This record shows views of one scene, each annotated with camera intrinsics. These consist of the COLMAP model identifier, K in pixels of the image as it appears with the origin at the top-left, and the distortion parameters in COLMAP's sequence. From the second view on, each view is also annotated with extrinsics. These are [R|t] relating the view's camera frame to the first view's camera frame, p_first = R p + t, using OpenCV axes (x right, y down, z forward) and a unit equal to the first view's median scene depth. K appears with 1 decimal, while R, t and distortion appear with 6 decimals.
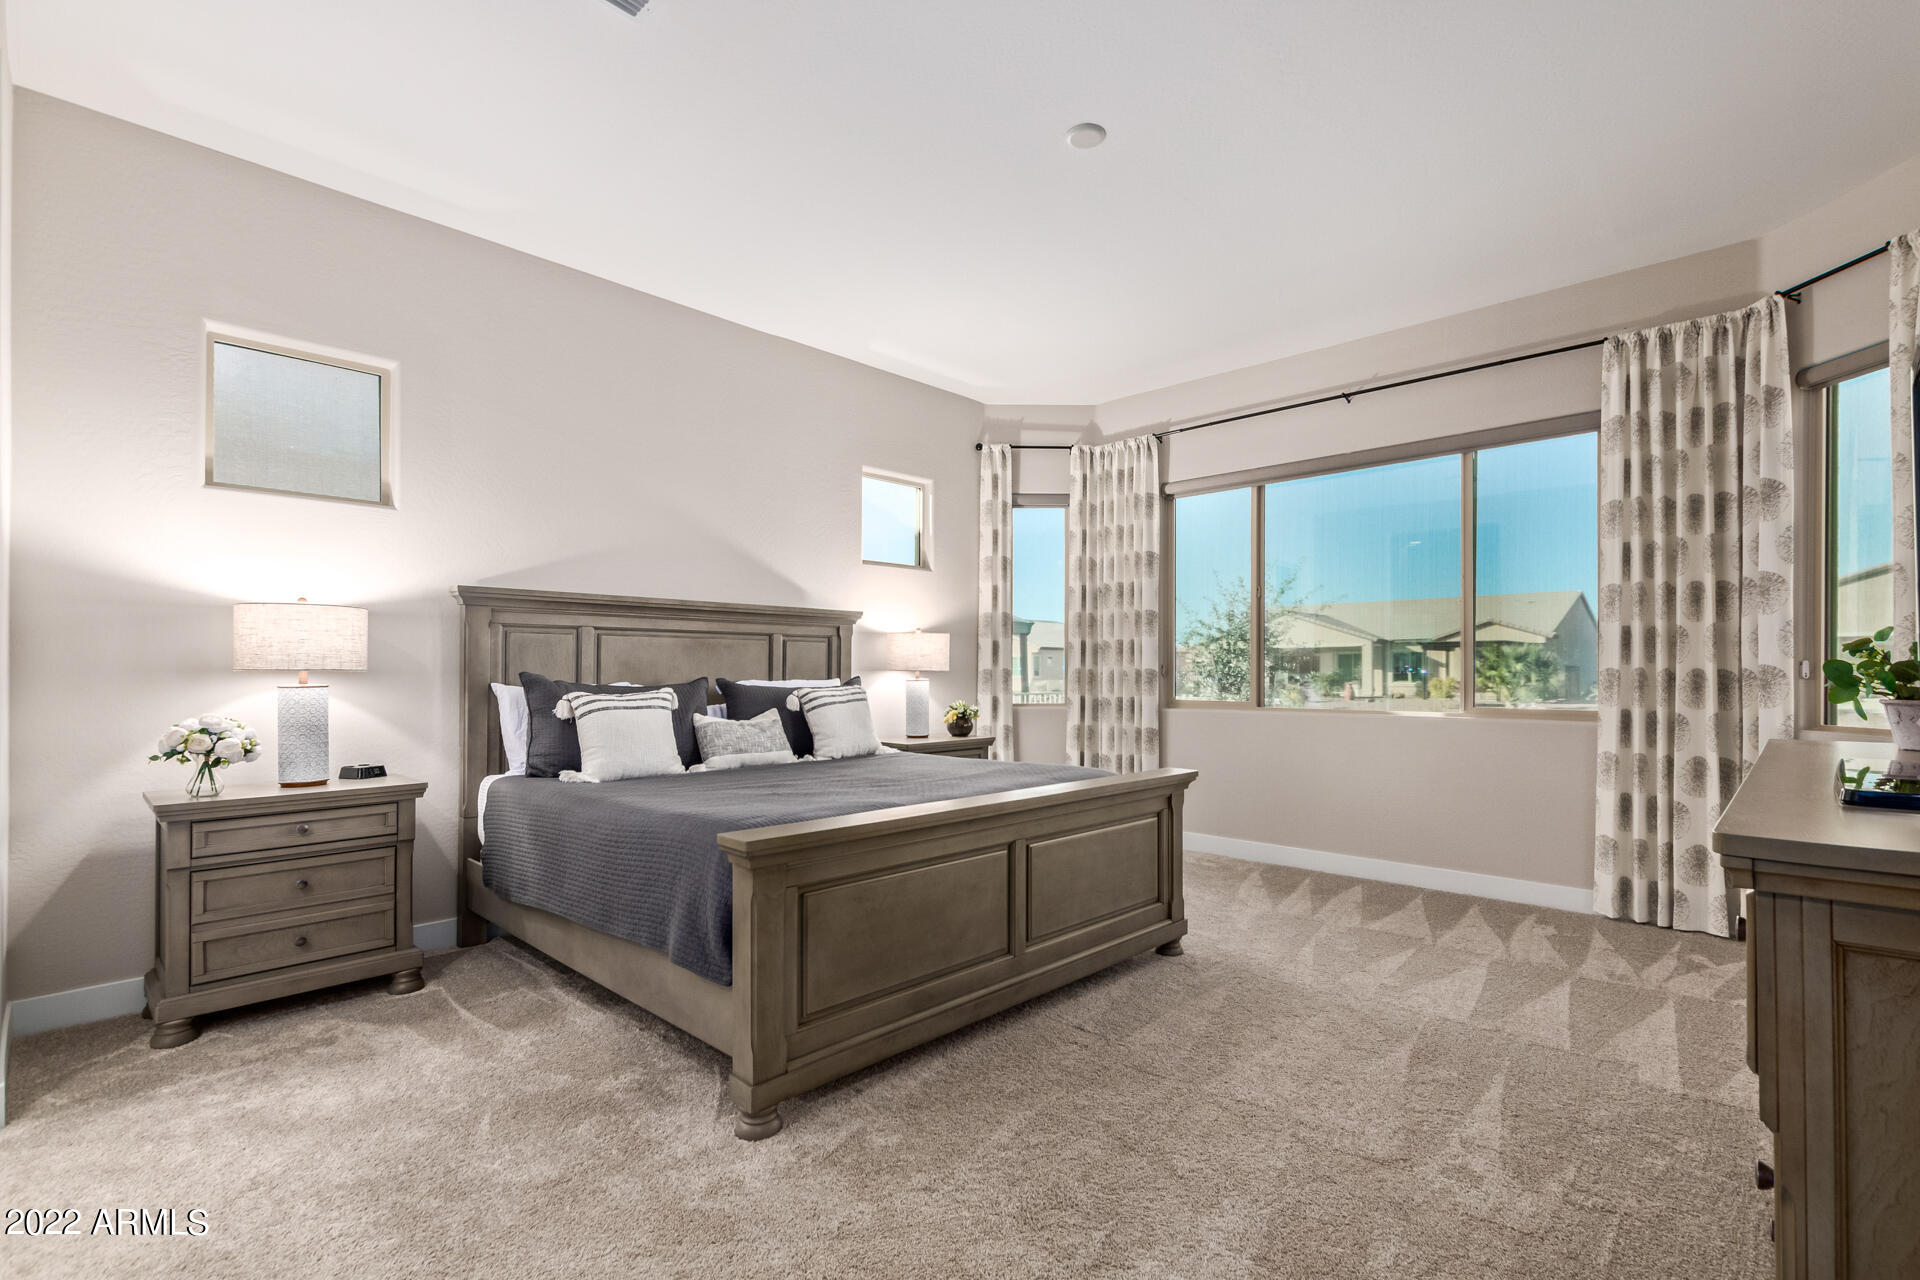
lens RADIAL K [[878.4, 0, 945.8], [0, 878.4, 655.8], [0, 0, 1]] dist [0.009182, -0.003211]
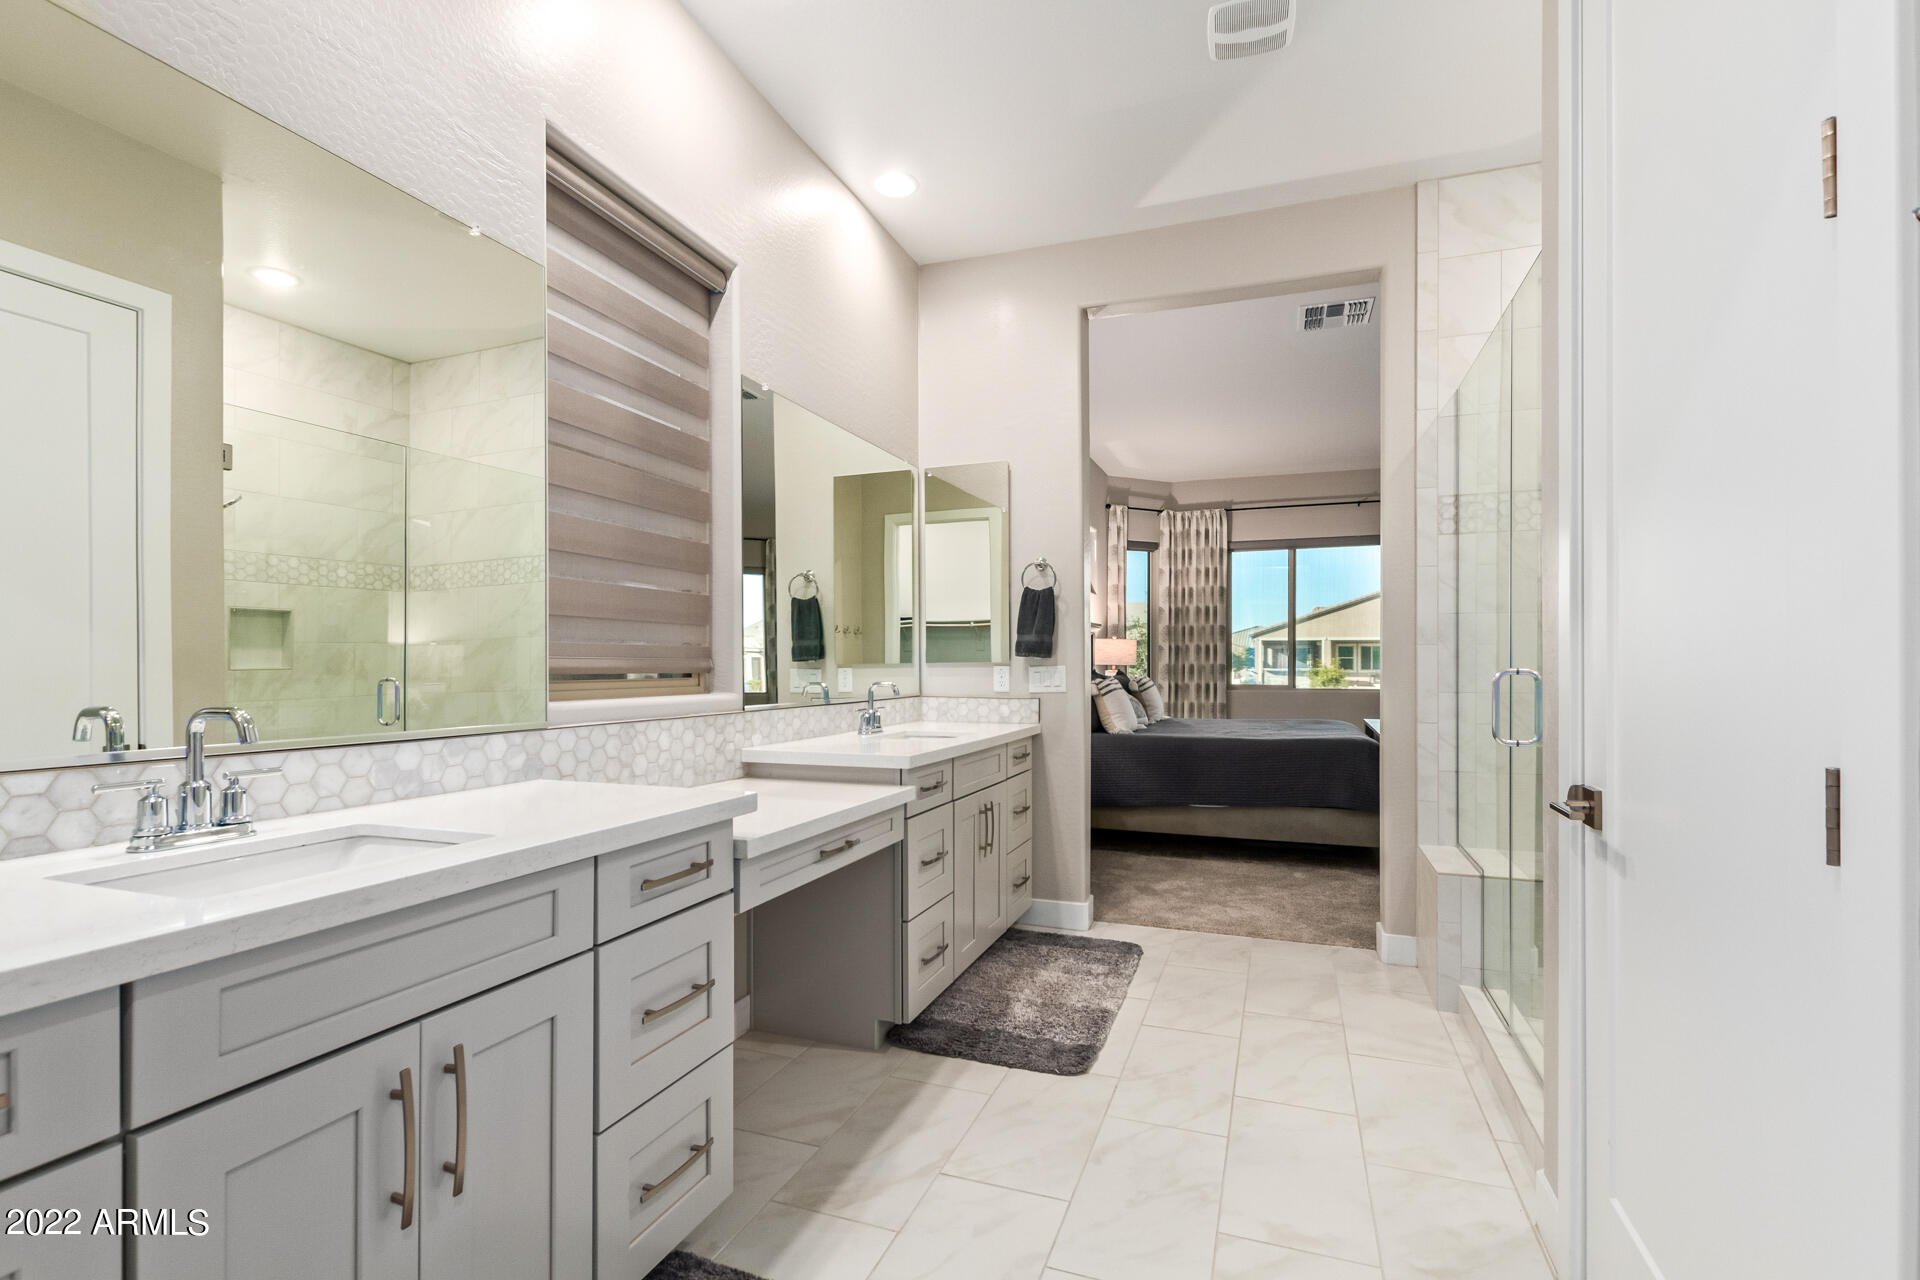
lens RADIAL K [[878.4, 0, 986.3], [0, 878.4, 685.9], [0, 0, 1]] dist [0.009182, -0.003211]
pose [[0.900605, -0.006383, 0.434592, -0.785230], [0.001846, 0.999939, 0.010862, 0.035331], [-0.434635, -0.008980, 0.900562, -0.186857]]
